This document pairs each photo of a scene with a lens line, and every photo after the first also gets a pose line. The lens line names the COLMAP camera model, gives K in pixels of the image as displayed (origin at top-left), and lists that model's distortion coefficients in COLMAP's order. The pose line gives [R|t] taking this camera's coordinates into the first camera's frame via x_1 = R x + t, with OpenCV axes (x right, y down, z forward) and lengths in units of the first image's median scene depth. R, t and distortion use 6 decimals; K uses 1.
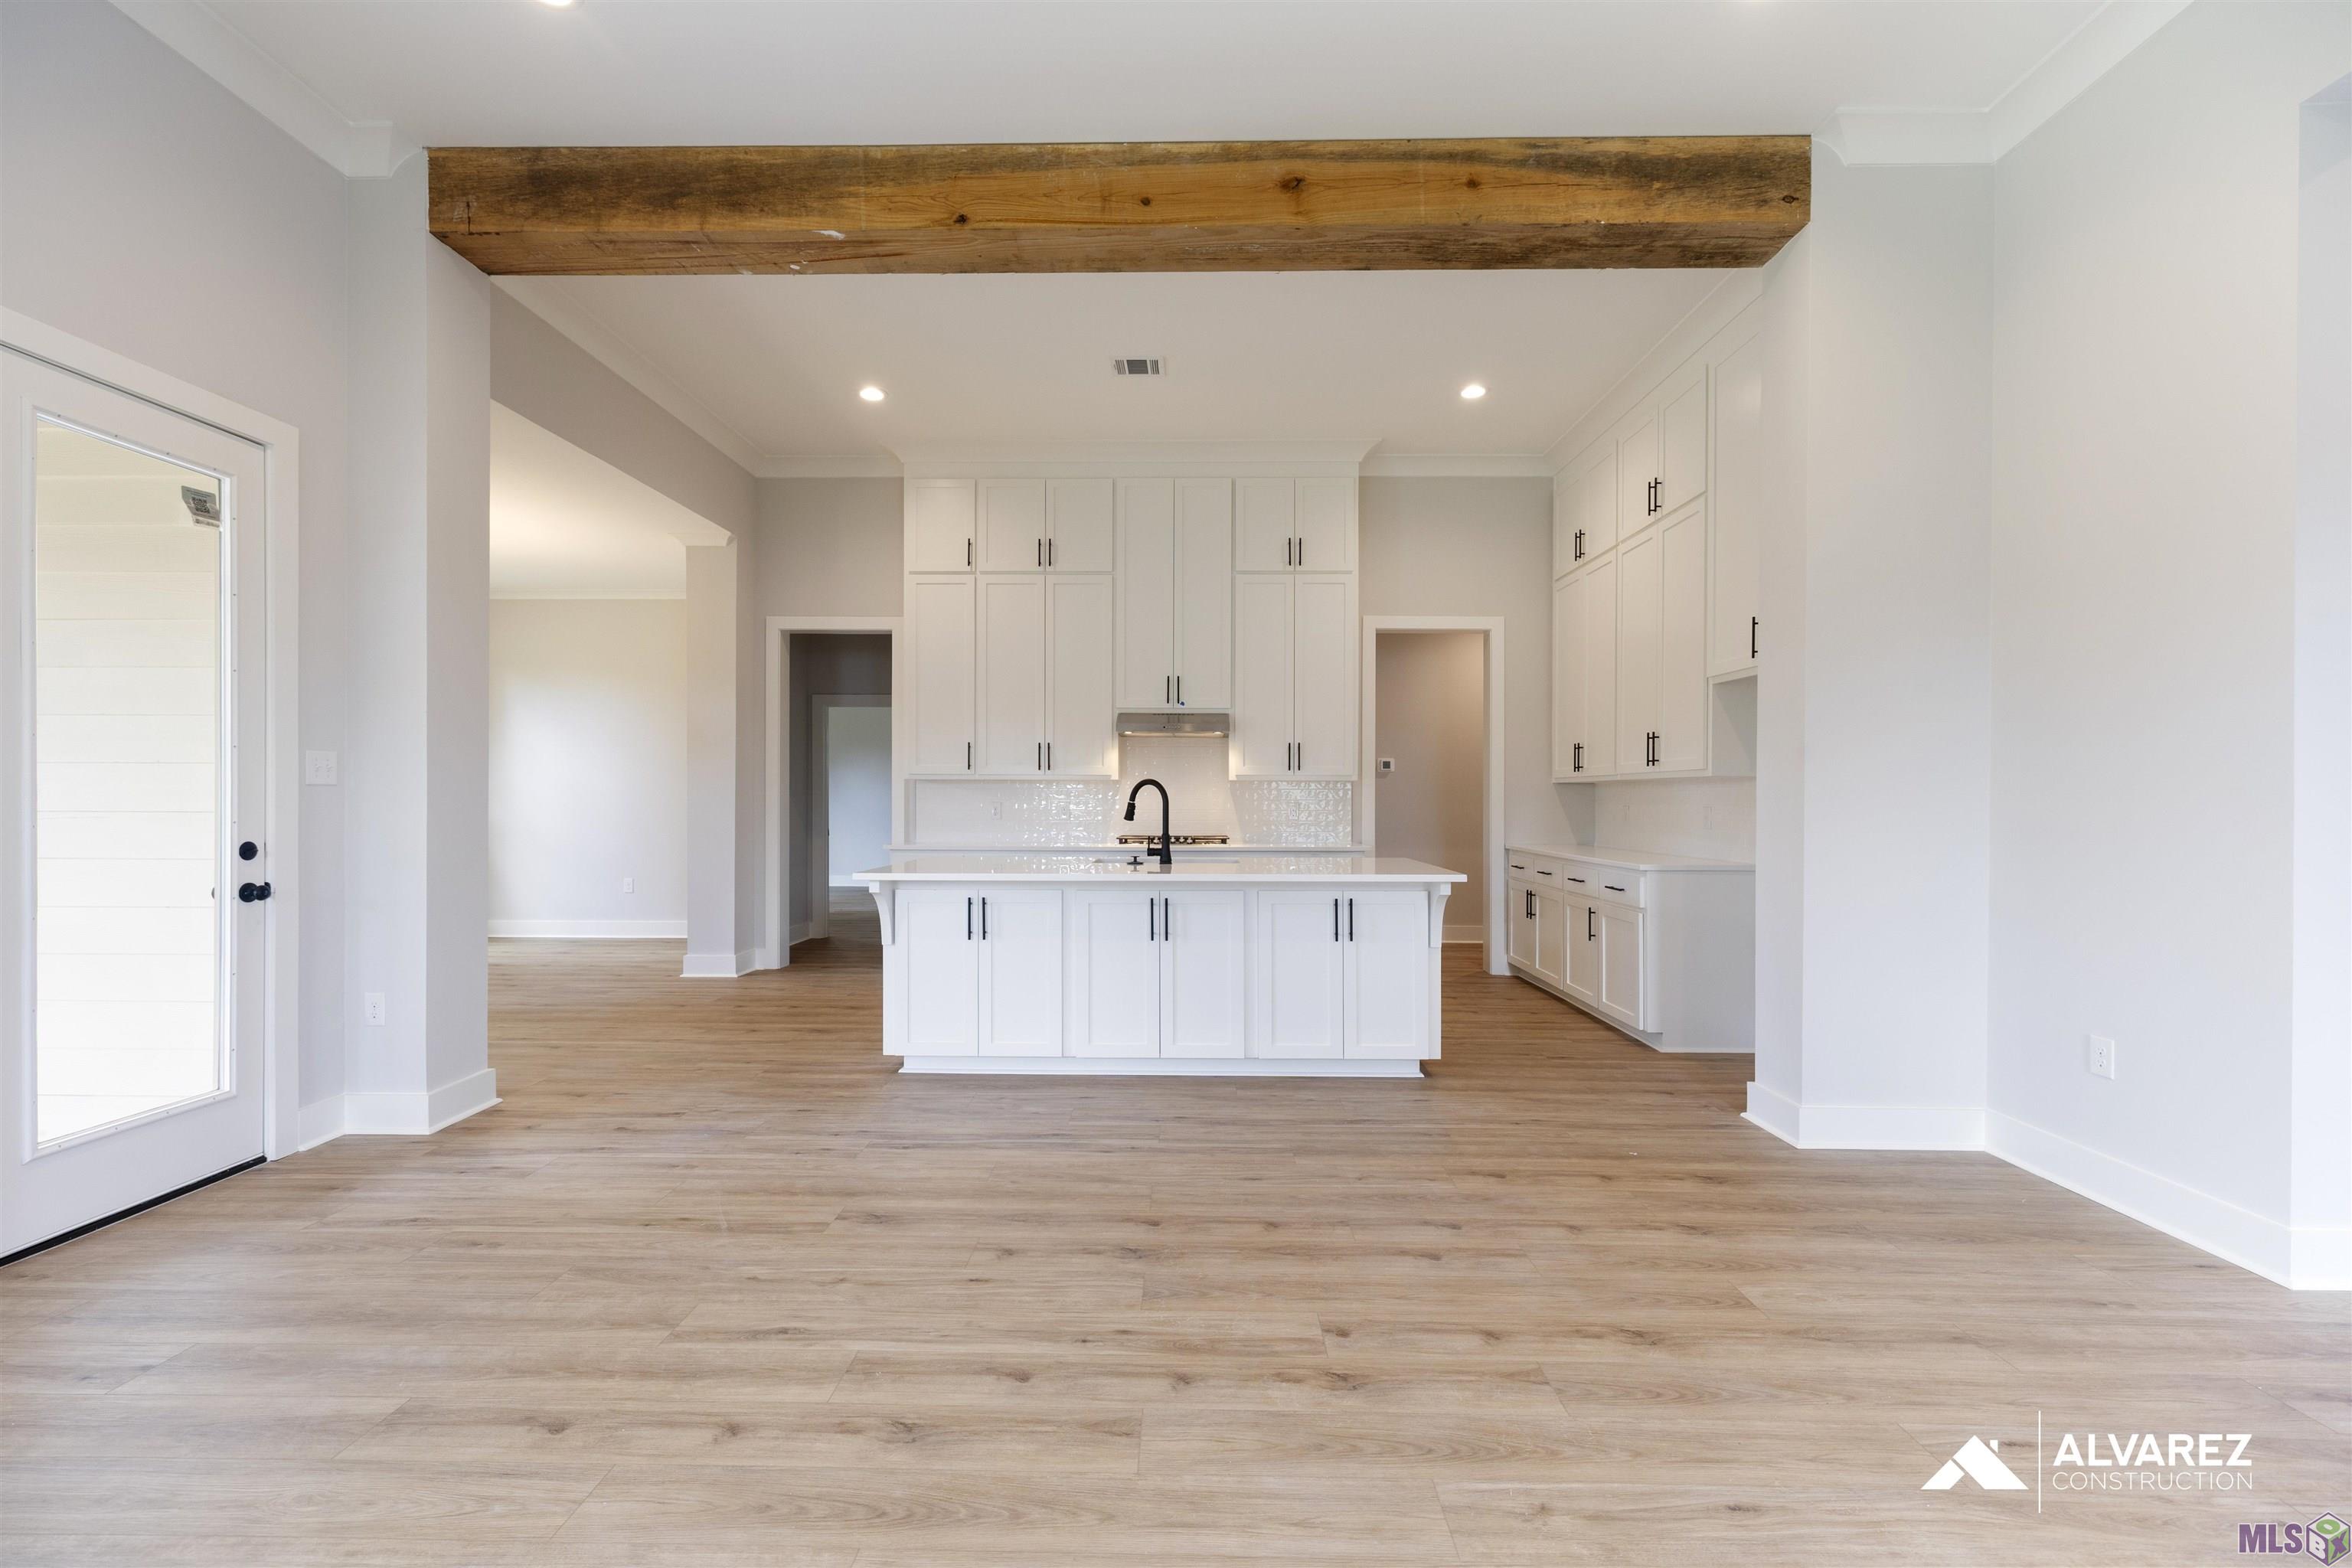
lens RADIAL K [[989.4, 0, 1173.0], [0, 989.4, 802.4], [0, 0, 1]] dist [0.000565, 0.000043]
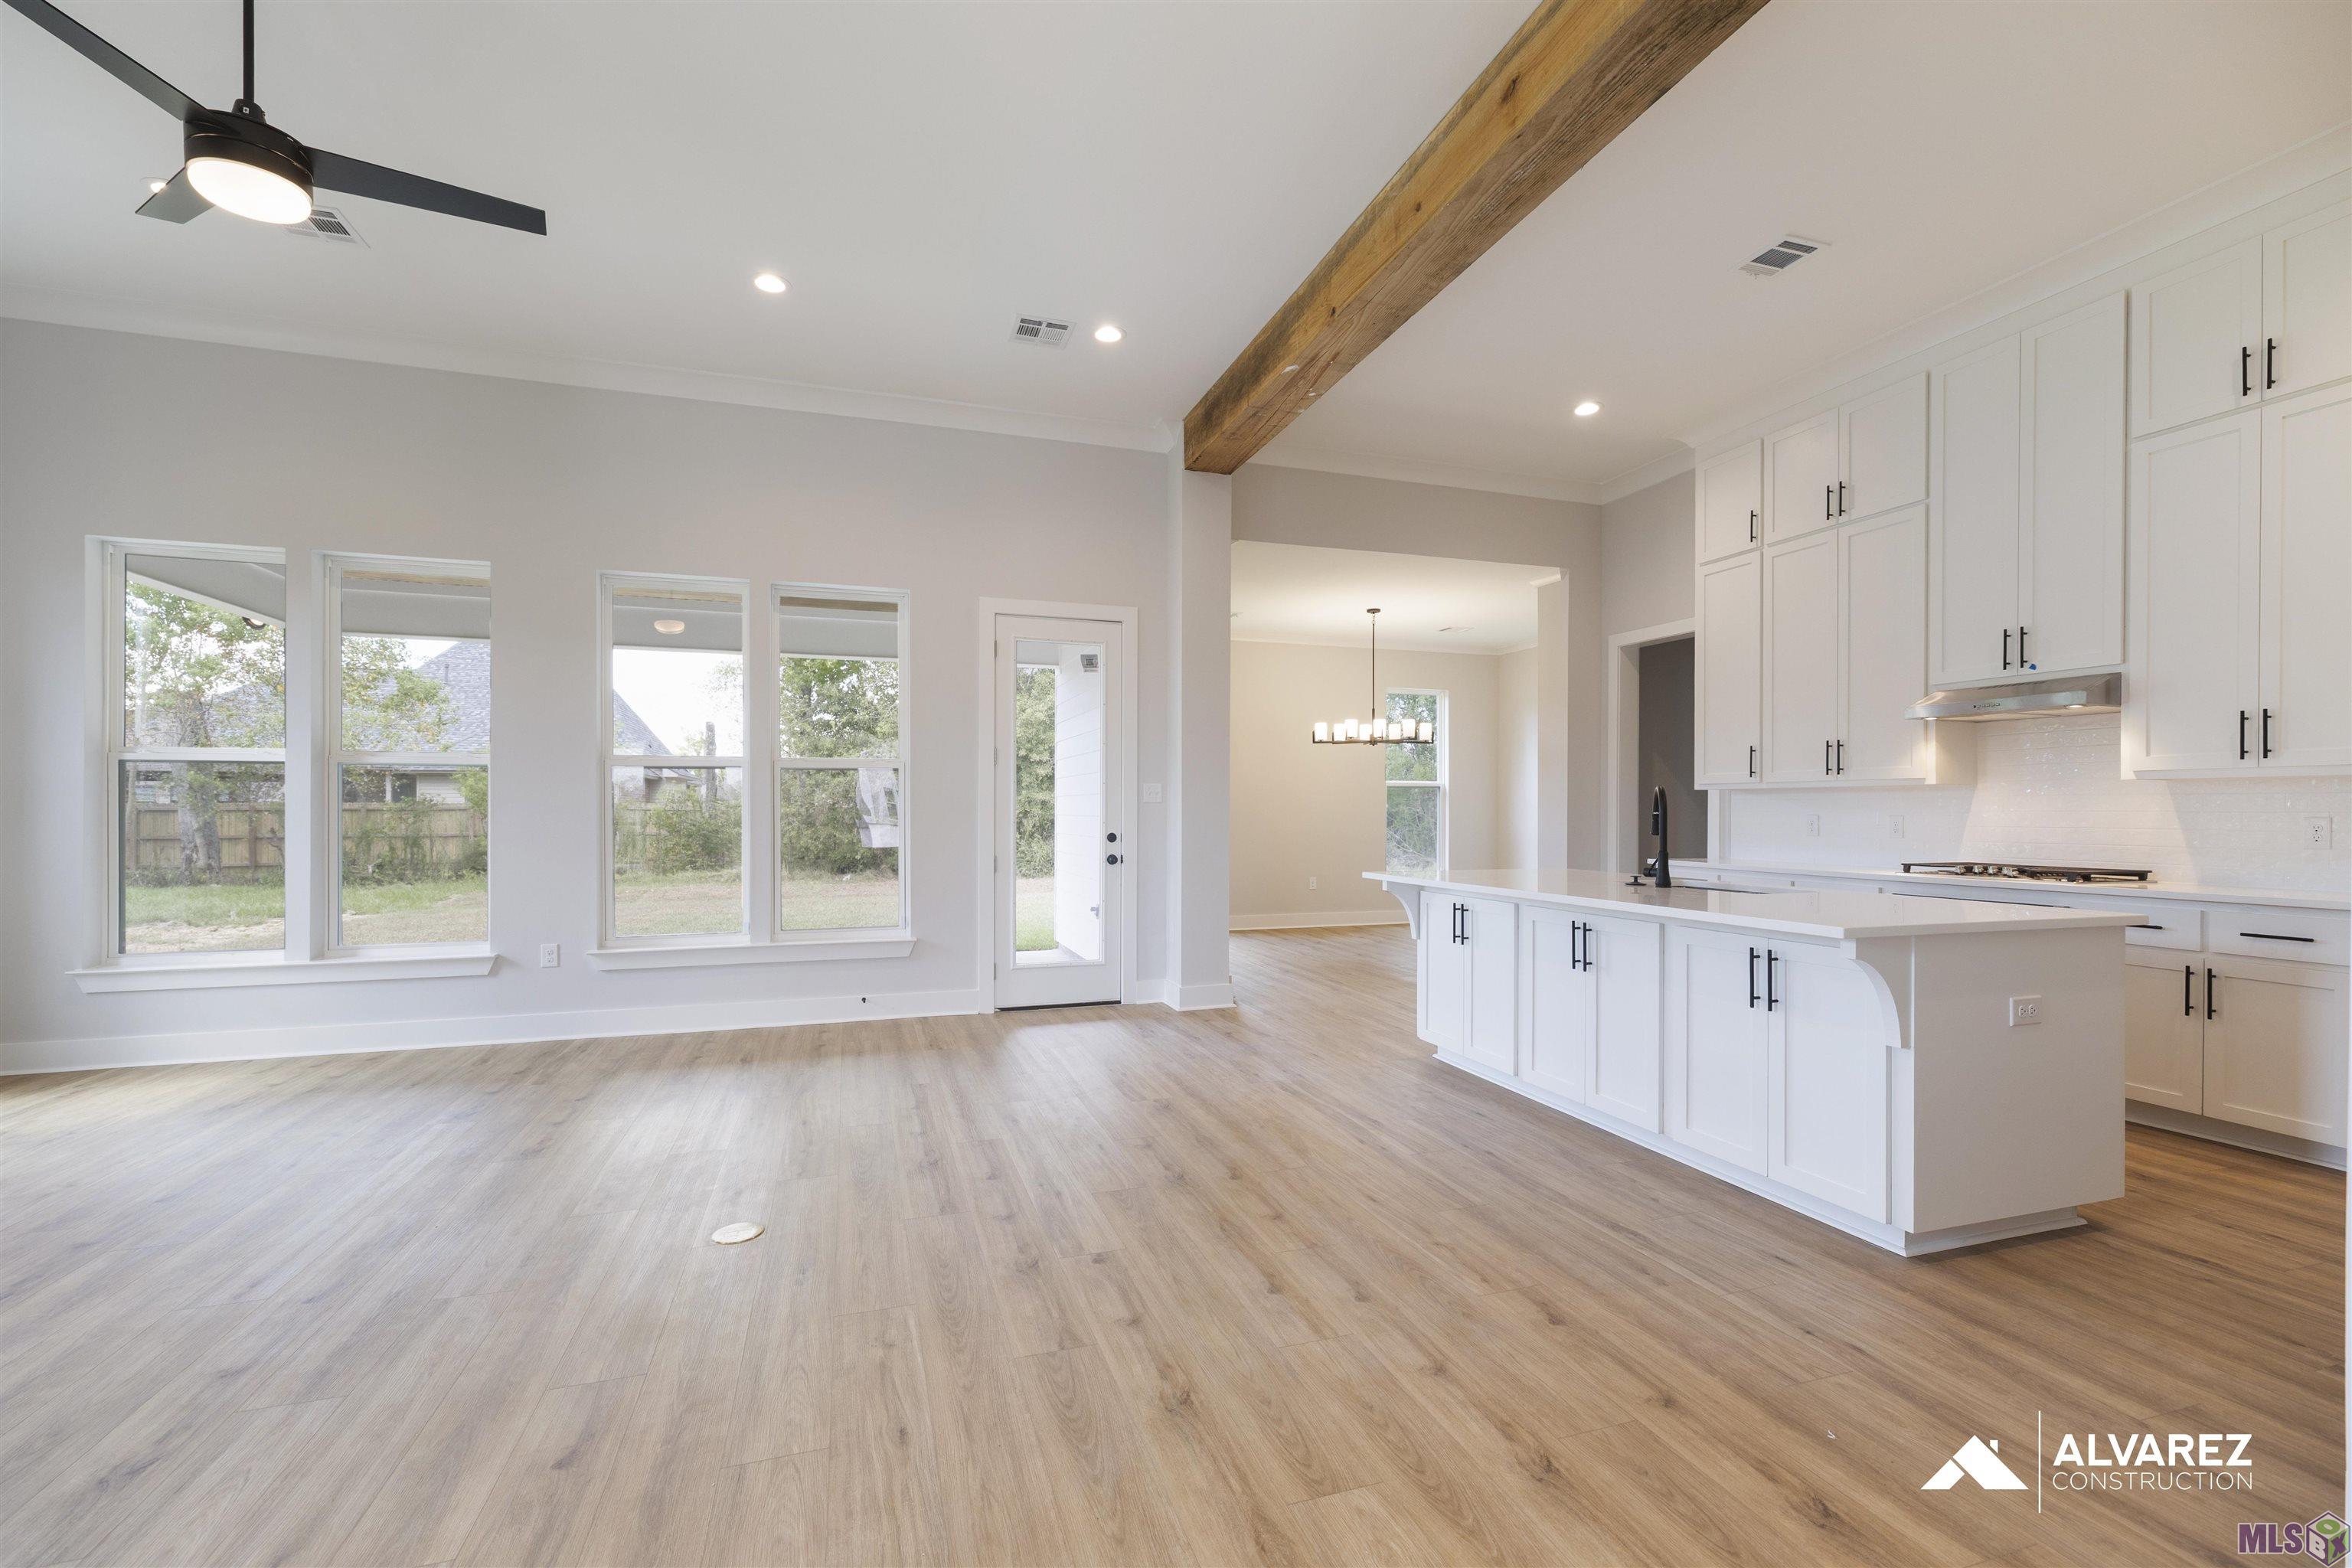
lens RADIAL K [[996.5, 0, 1174.2], [0, 996.5, 813.8], [0, 0, 1]] dist [0.002887, -0.000035]
pose [[0.331988, -0.000310, -0.943283, 0.841380], [-0.005391, 0.999983, -0.002226, 0.006166], [0.943268, 0.005824, 0.331981, 0.441129]]
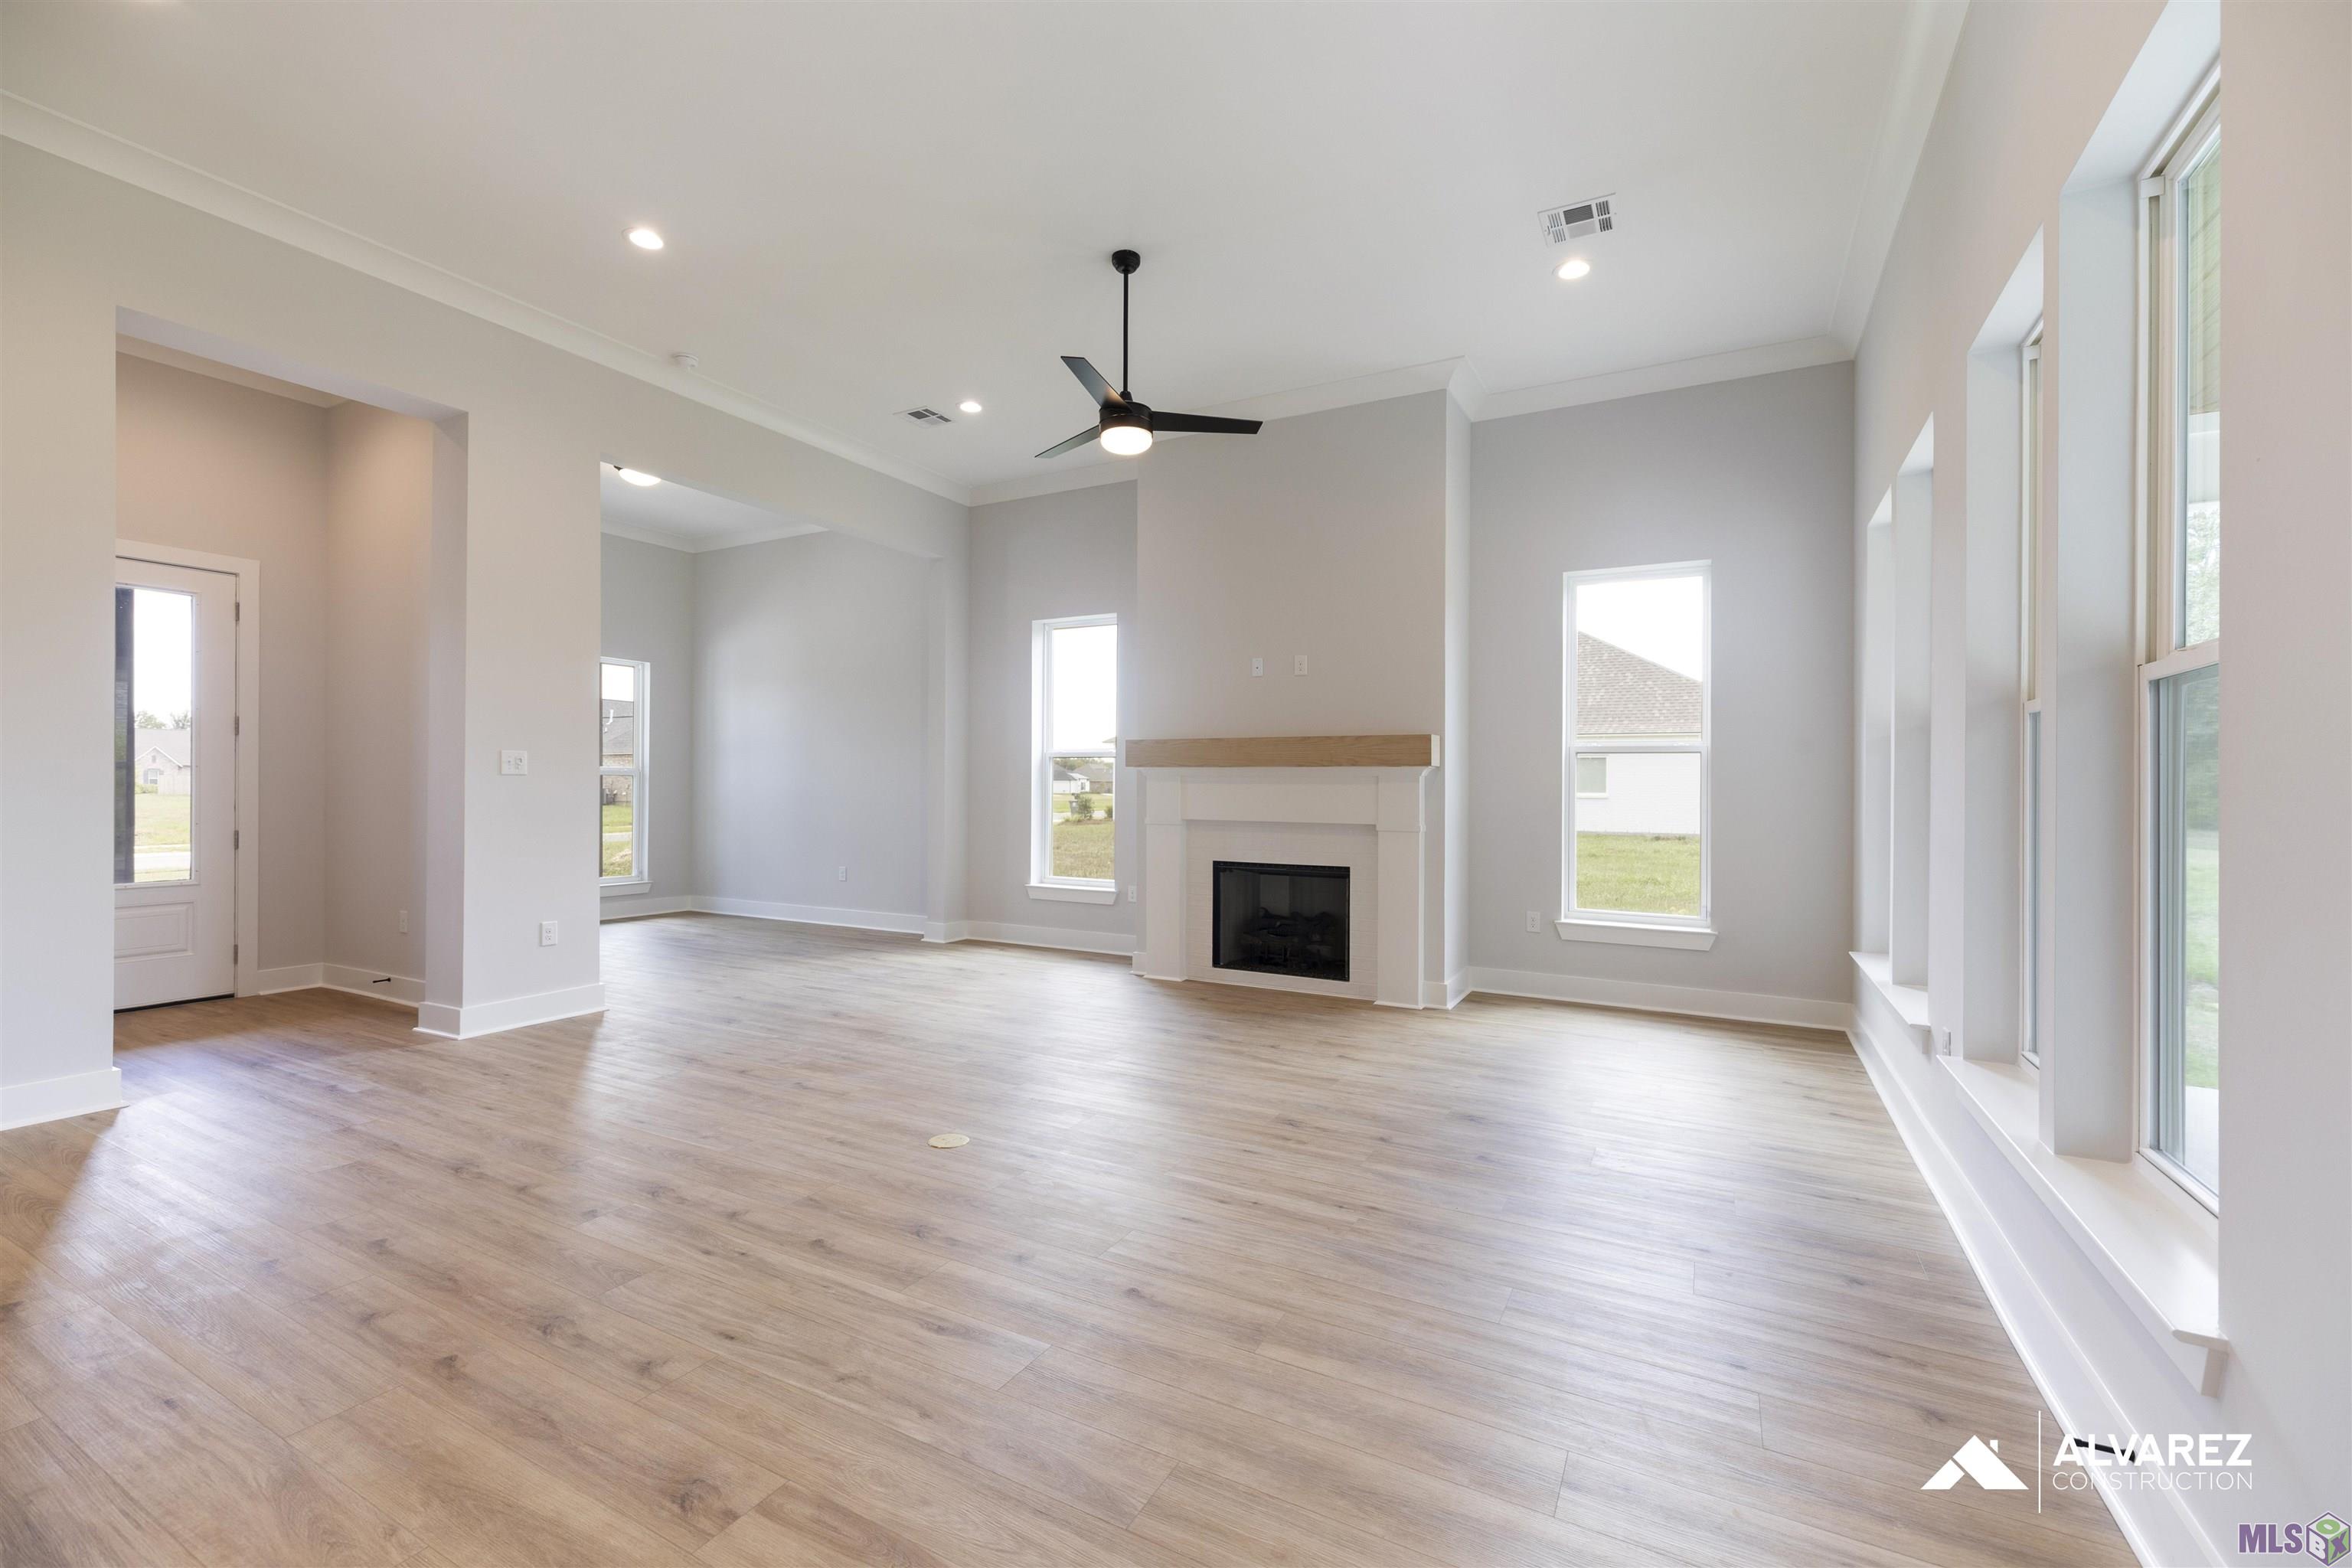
lens RADIAL K [[989.4, 0, 1173.0], [0, 989.4, 802.4], [0, 0, 1]] dist [0.000565, 0.000043]
pose [[-0.886820, -0.015635, 0.461850, -0.667043], [-0.007568, 0.999785, 0.019313, -0.004606], [-0.462053, 0.013632, -0.886748, 1.123920]]
